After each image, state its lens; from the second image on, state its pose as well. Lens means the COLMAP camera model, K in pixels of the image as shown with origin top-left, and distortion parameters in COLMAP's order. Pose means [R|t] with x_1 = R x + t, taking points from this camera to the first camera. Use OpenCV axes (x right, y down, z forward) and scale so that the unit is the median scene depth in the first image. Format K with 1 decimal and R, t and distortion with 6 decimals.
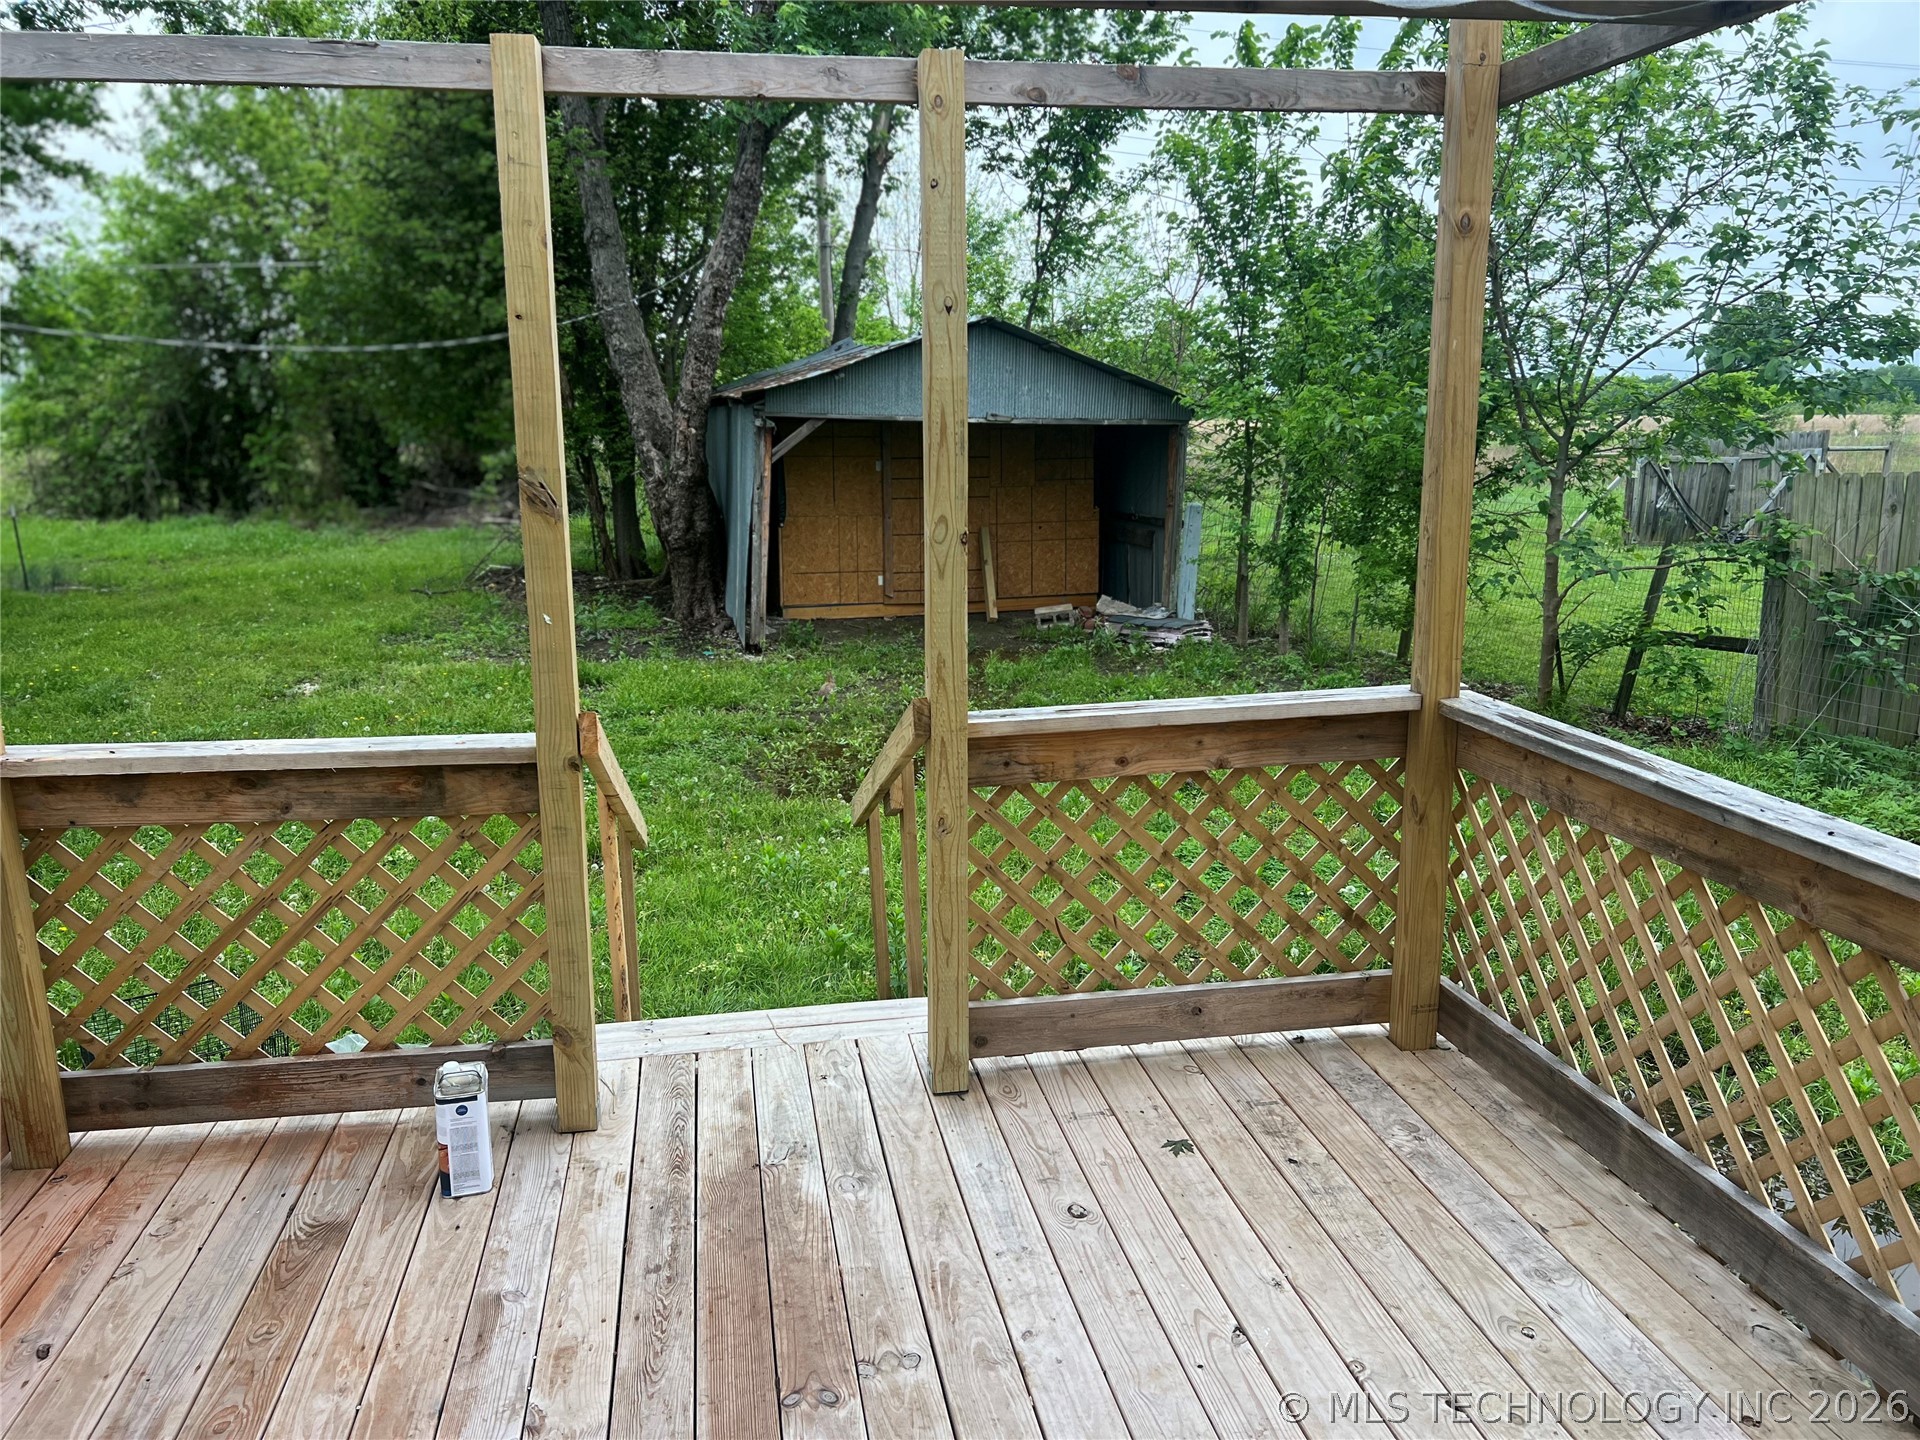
lens RADIAL K [[1477.1, 0, 955.0], [0, 1477.1, 720.6], [0, 0, 1]] dist [0.059788, -0.089152]
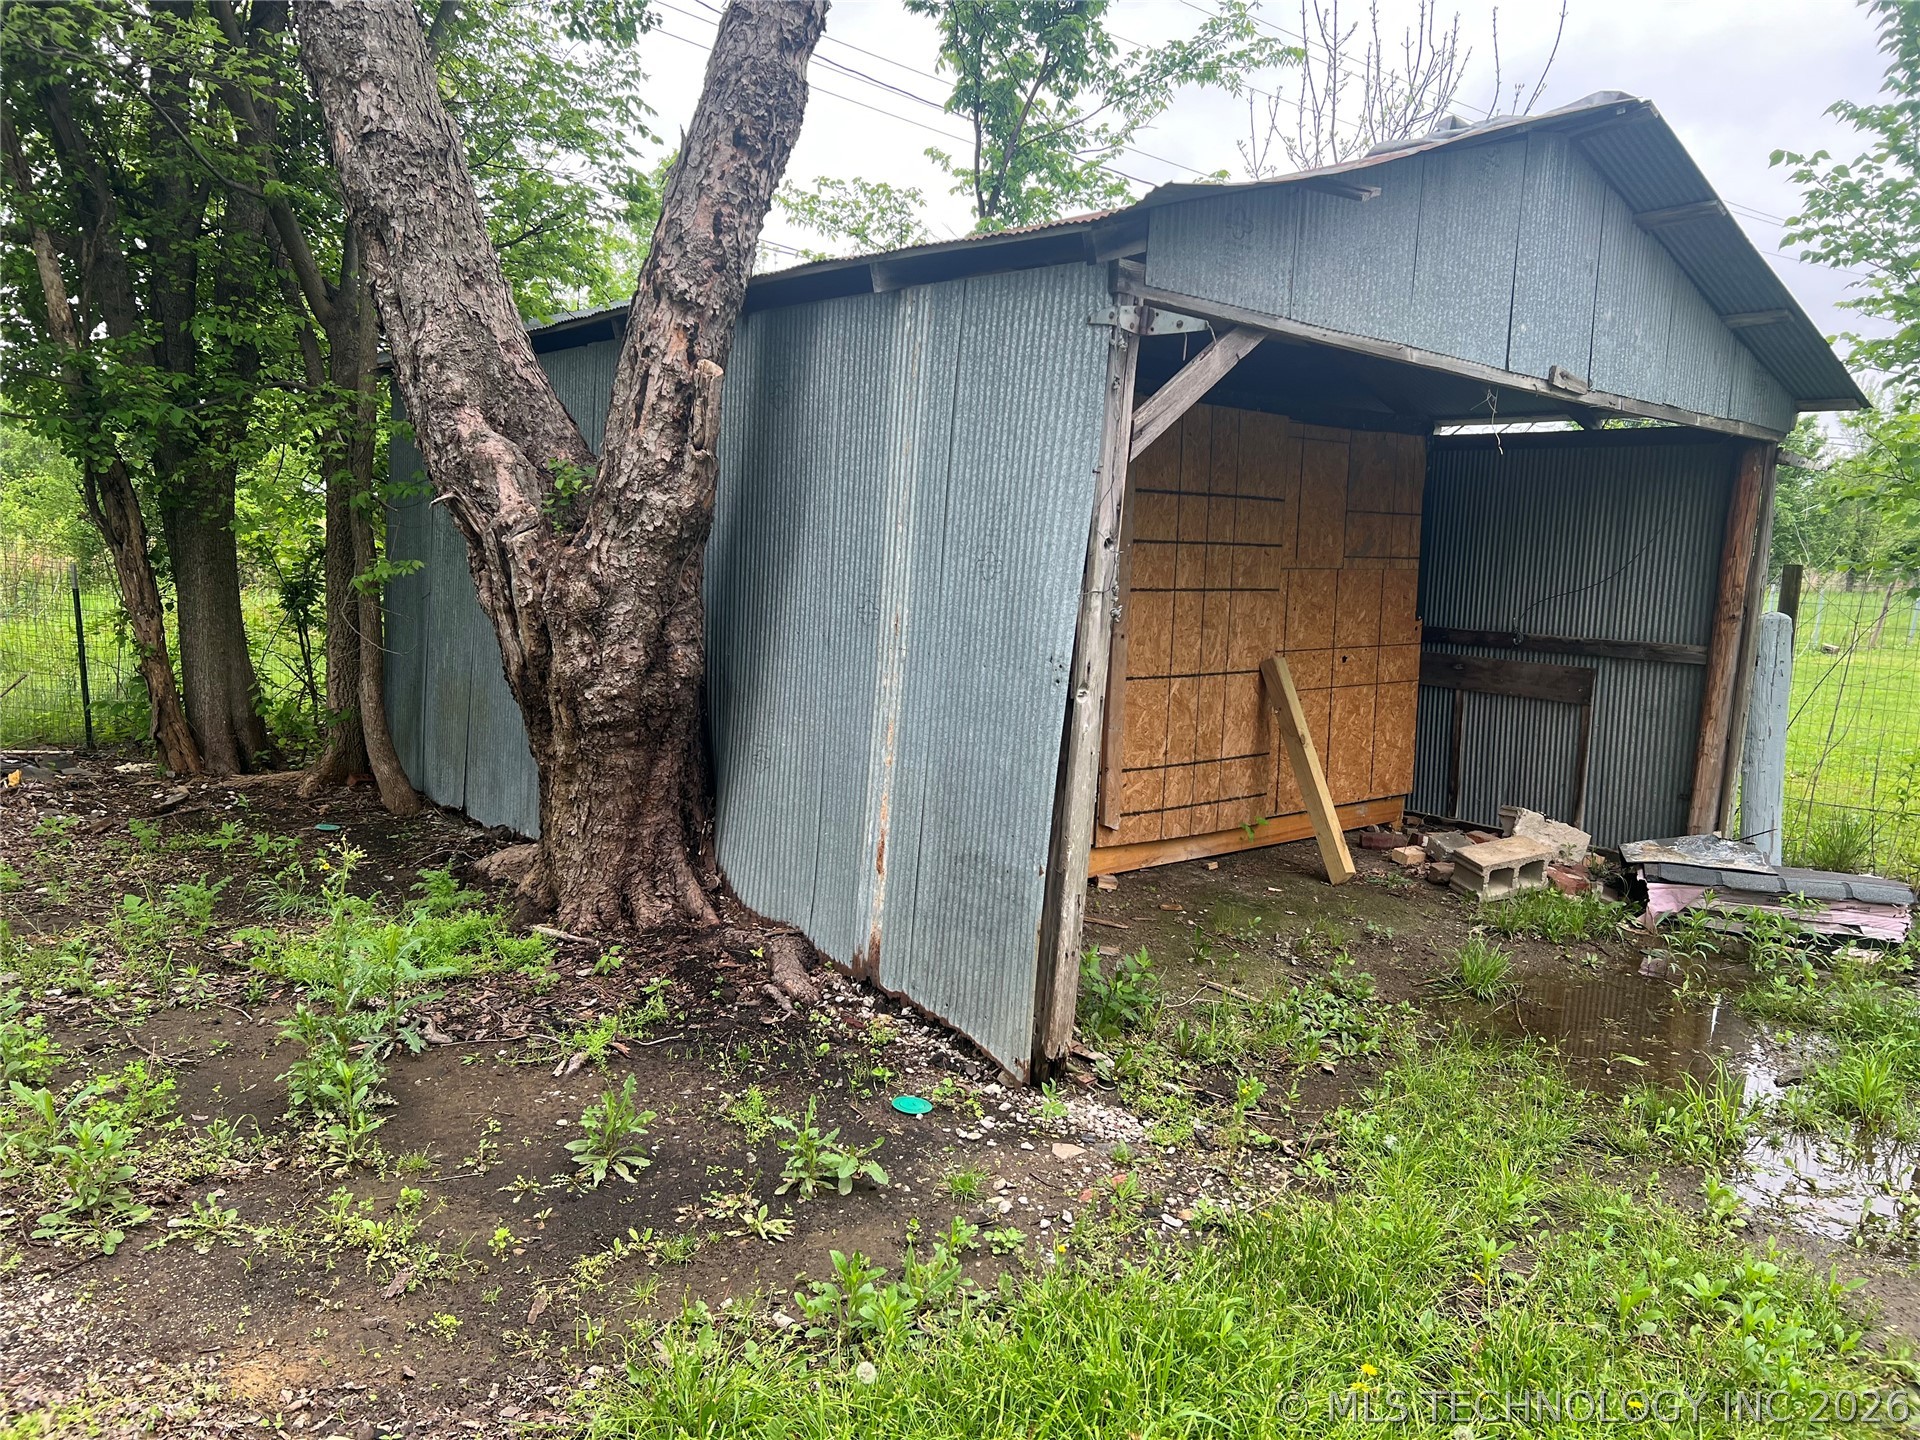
lens RADIAL K [[1482.0, 0, 959.8], [0, 1482.0, 760.5], [0, 0, 1]] dist [0.006549, 0.002688]
pose [[0.918130, -0.019699, 0.395789, -0.248542], [0.038862, 0.998425, -0.040455, -0.092292], [-0.394369, 0.052524, 0.917450, 0.666918]]
